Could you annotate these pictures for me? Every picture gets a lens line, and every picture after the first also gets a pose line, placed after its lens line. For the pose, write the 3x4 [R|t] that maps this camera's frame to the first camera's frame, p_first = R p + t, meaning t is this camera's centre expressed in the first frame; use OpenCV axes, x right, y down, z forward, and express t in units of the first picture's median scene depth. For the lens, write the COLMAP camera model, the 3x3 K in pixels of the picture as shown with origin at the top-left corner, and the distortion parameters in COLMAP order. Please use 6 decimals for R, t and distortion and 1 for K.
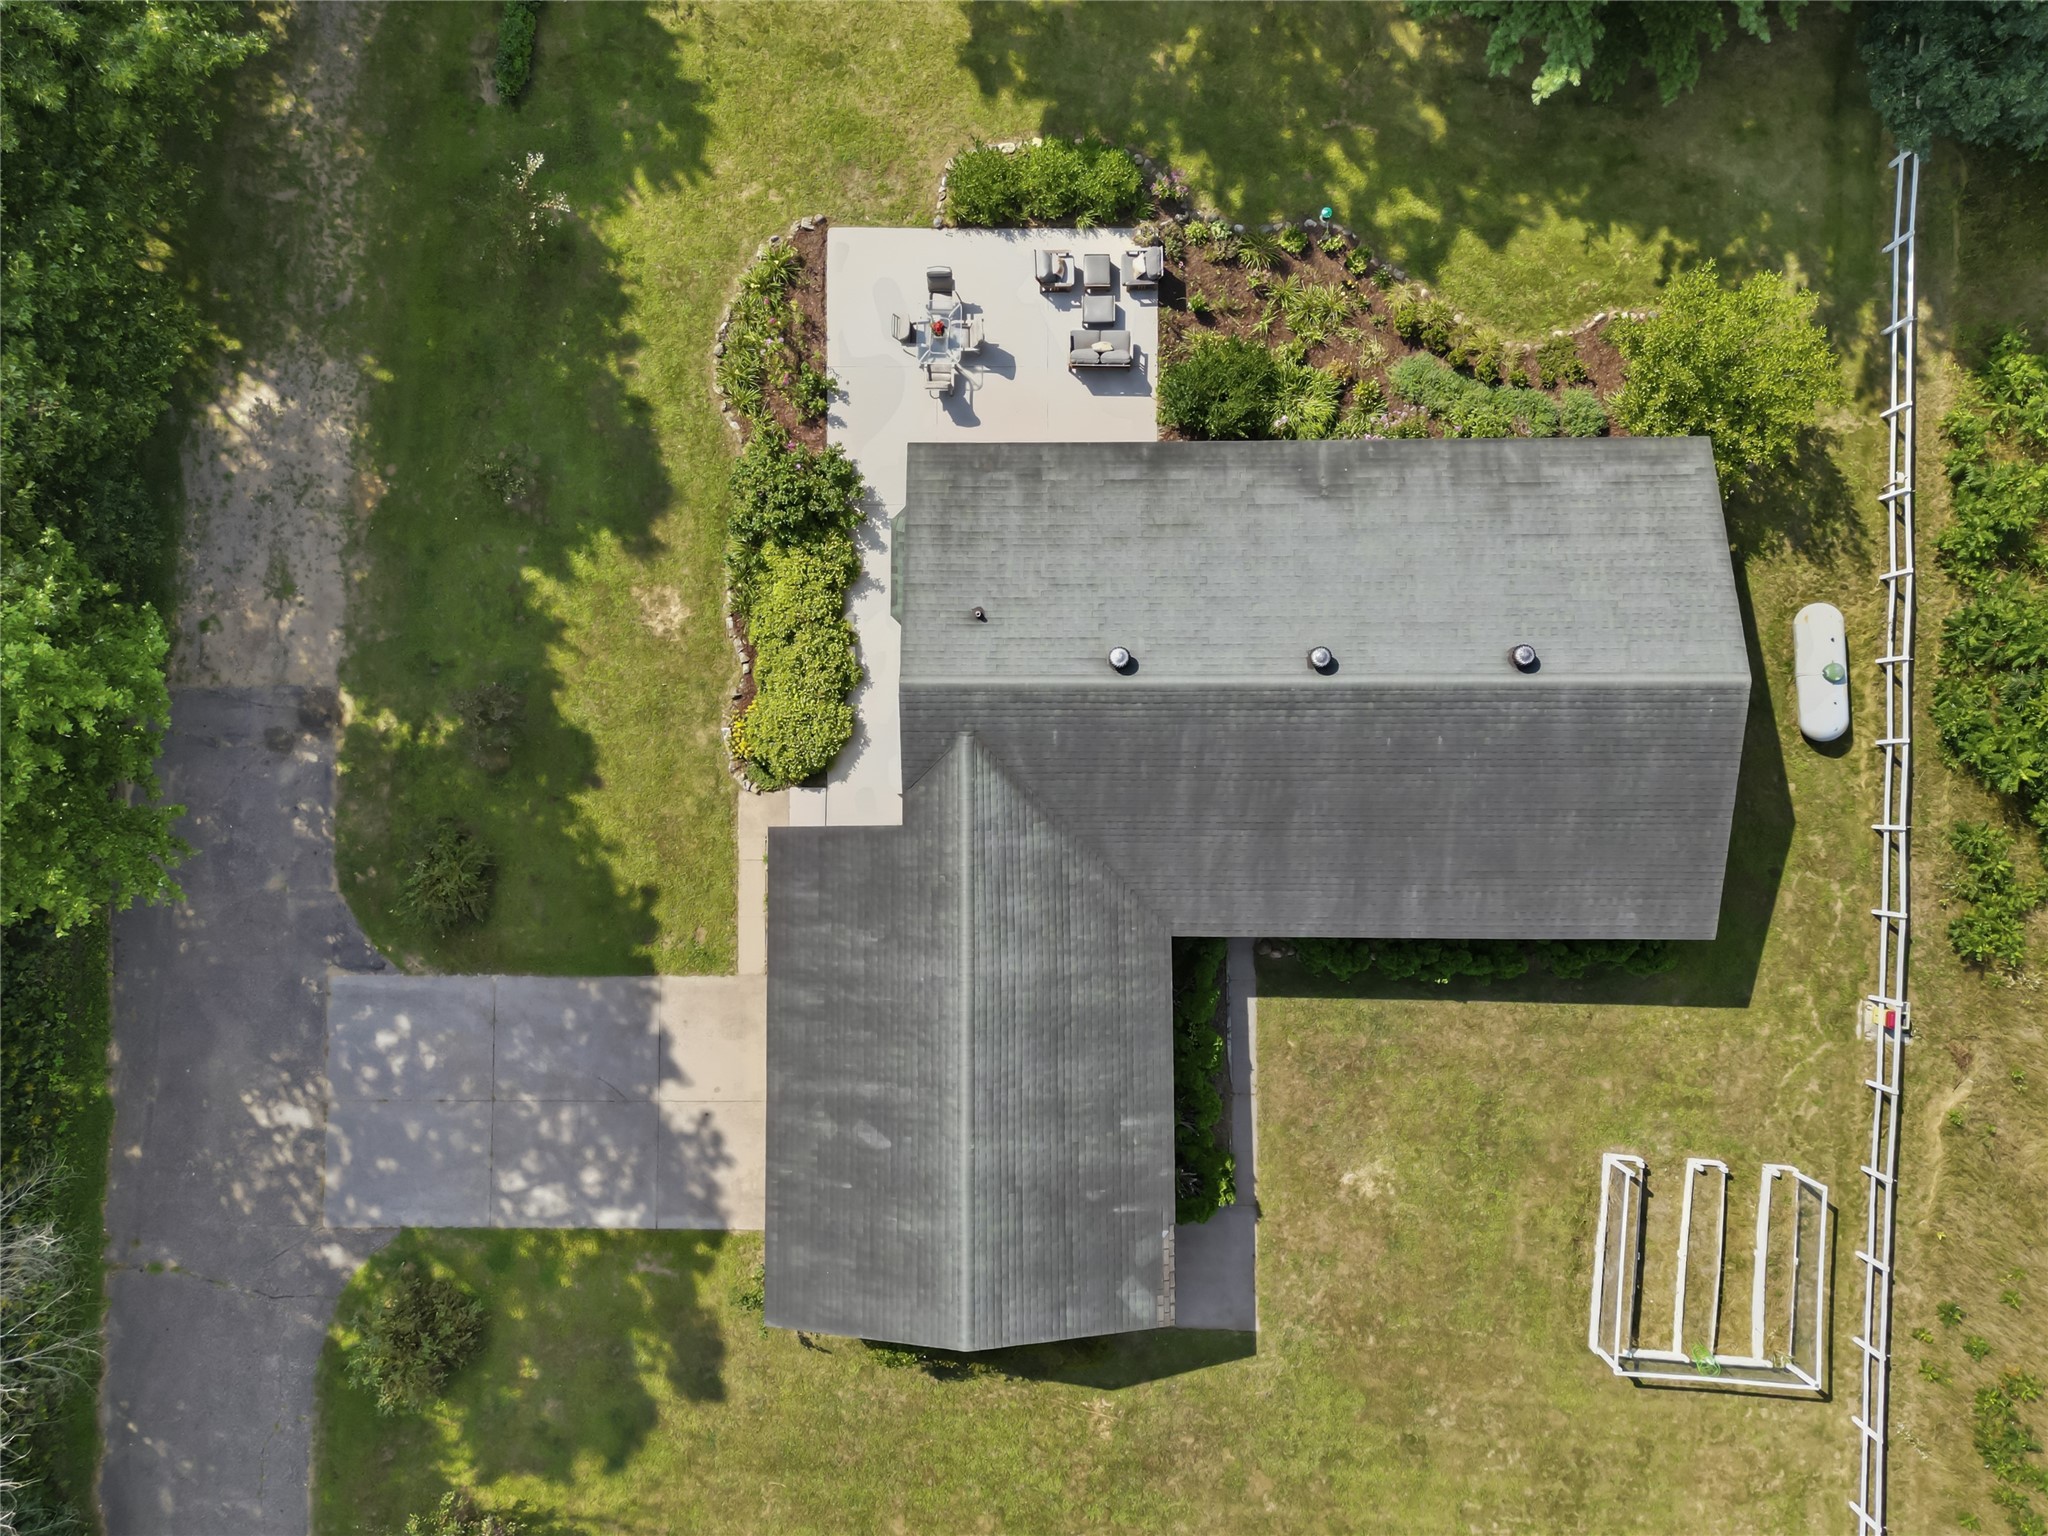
lens RADIAL K [[1439.2, 0, 1021.7], [0, 1439.2, 765.5], [0, 0, 1]] dist [0.088873, -0.096176]
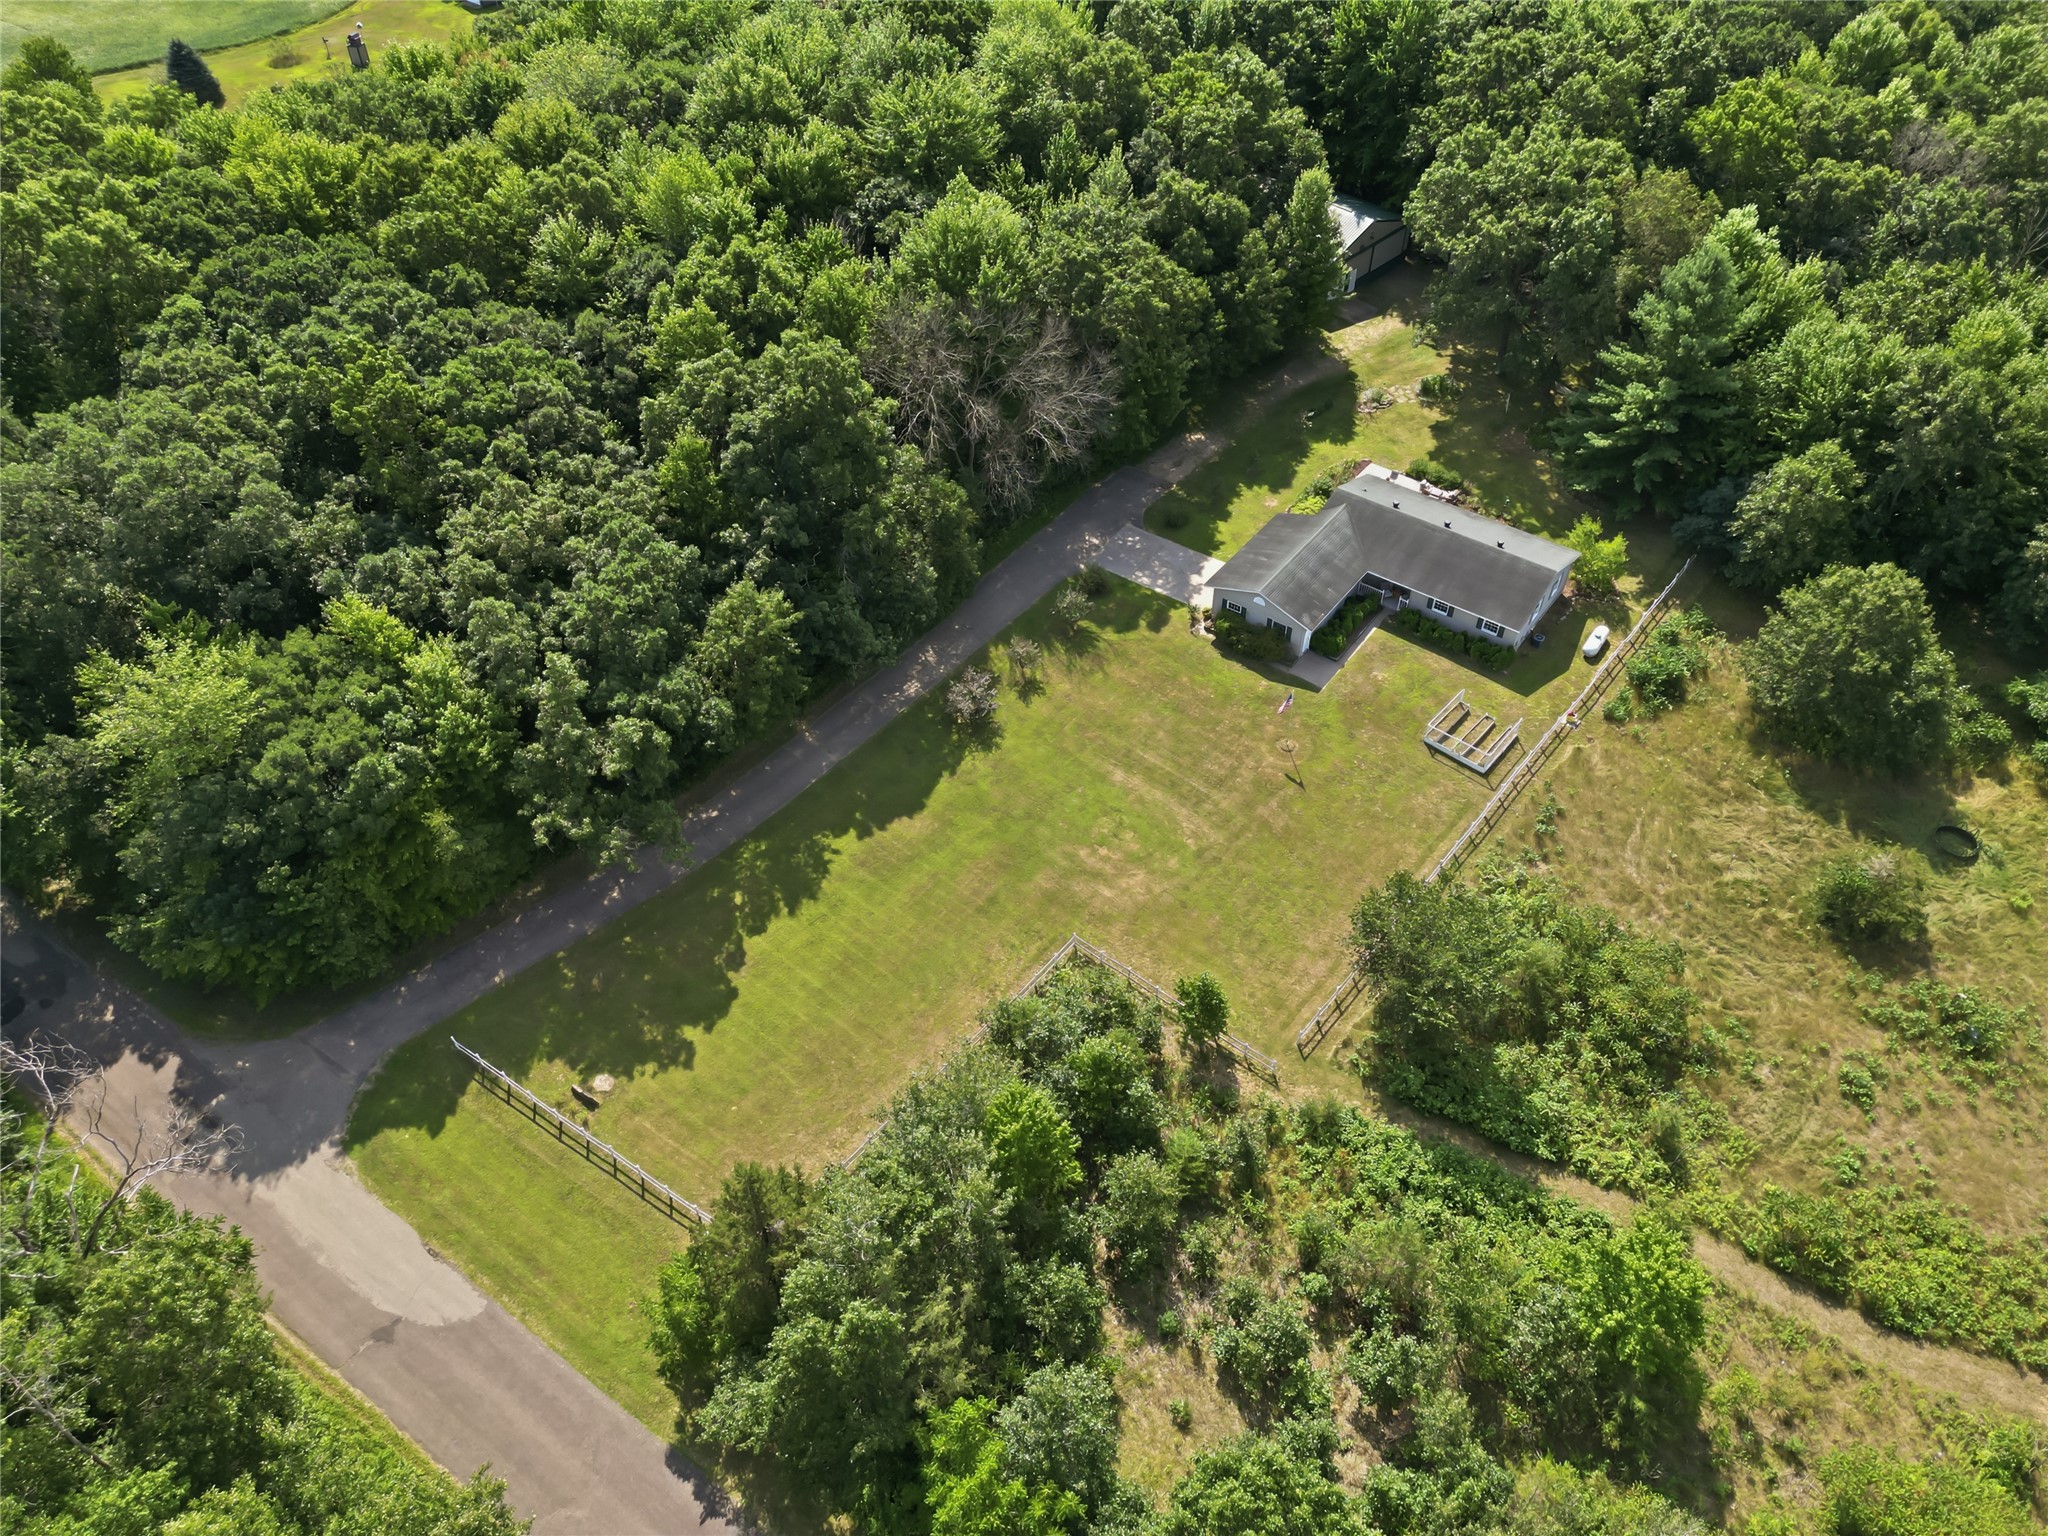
lens RADIAL K [[1439.2, 0, 1021.7], [0, 1439.2, 765.5], [0, 0, 1]] dist [0.088873, -0.096176]
pose [[0.795622, 0.444325, -0.411777, 0.948071], [-0.605743, 0.592232, -0.531353, 2.399135], [0.007774, 0.672188, 0.740340, -1.074951]]
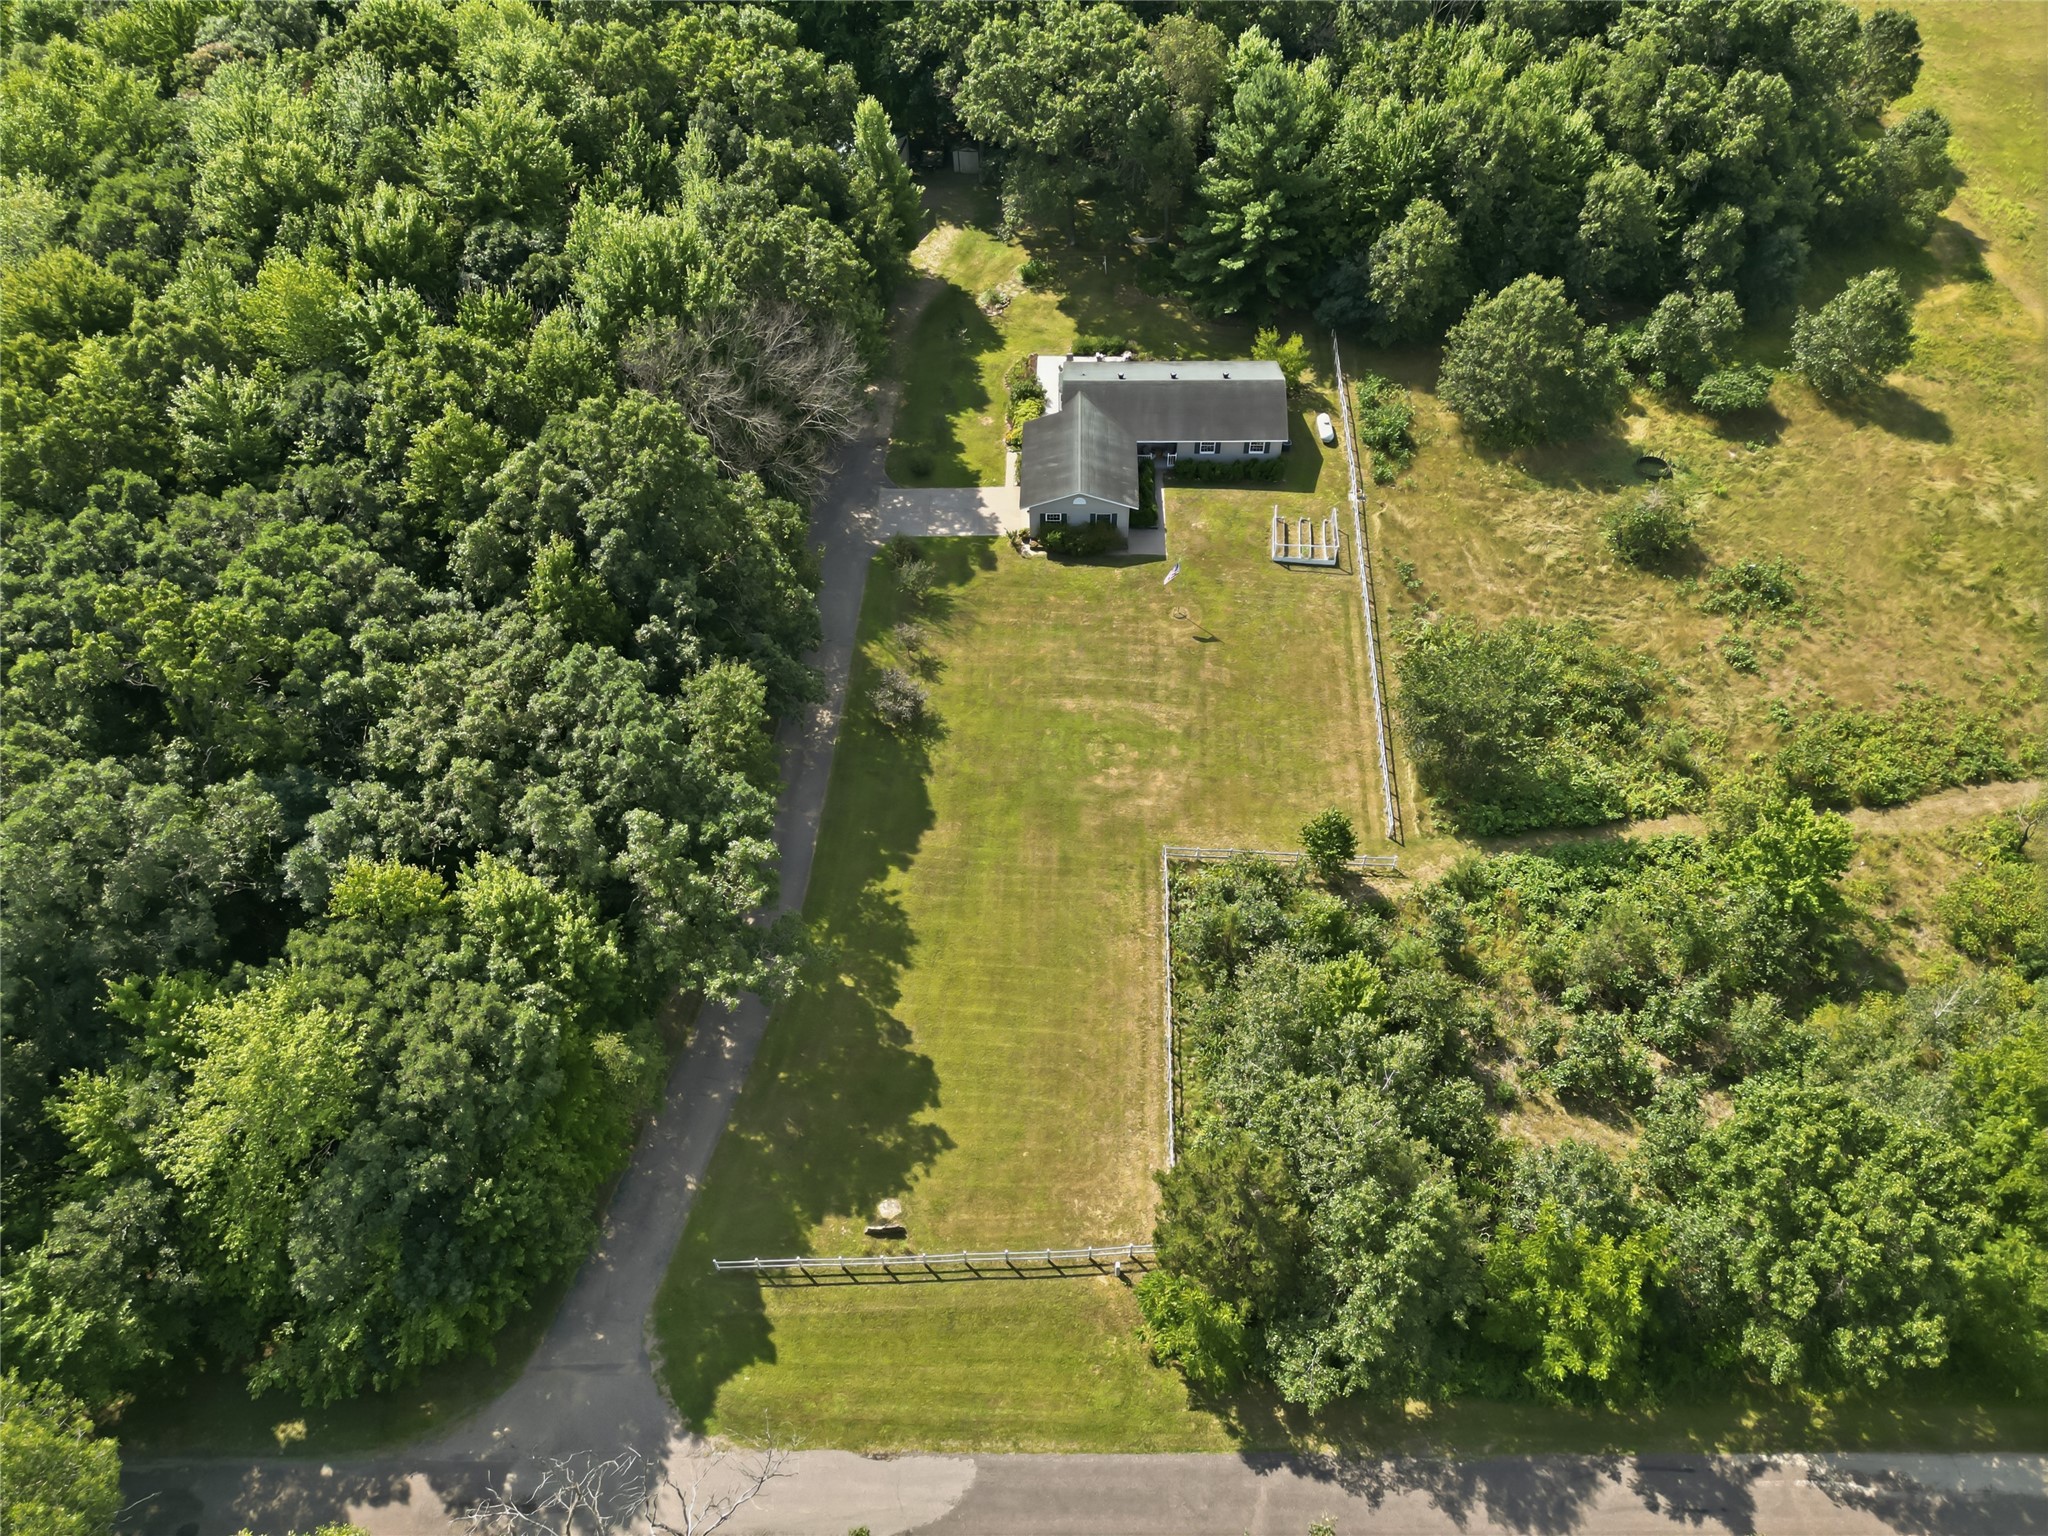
lens RADIAL K [[1439.2, 0, 1021.7], [0, 1439.2, 765.5], [0, 0, 1]] dist [0.088873, -0.096176]
pose [[0.999466, 0.027415, -0.017782, -0.083662], [-0.032374, 0.756879, -0.652753, 2.754601], [-0.004436, 0.652980, 0.757362, -1.055940]]
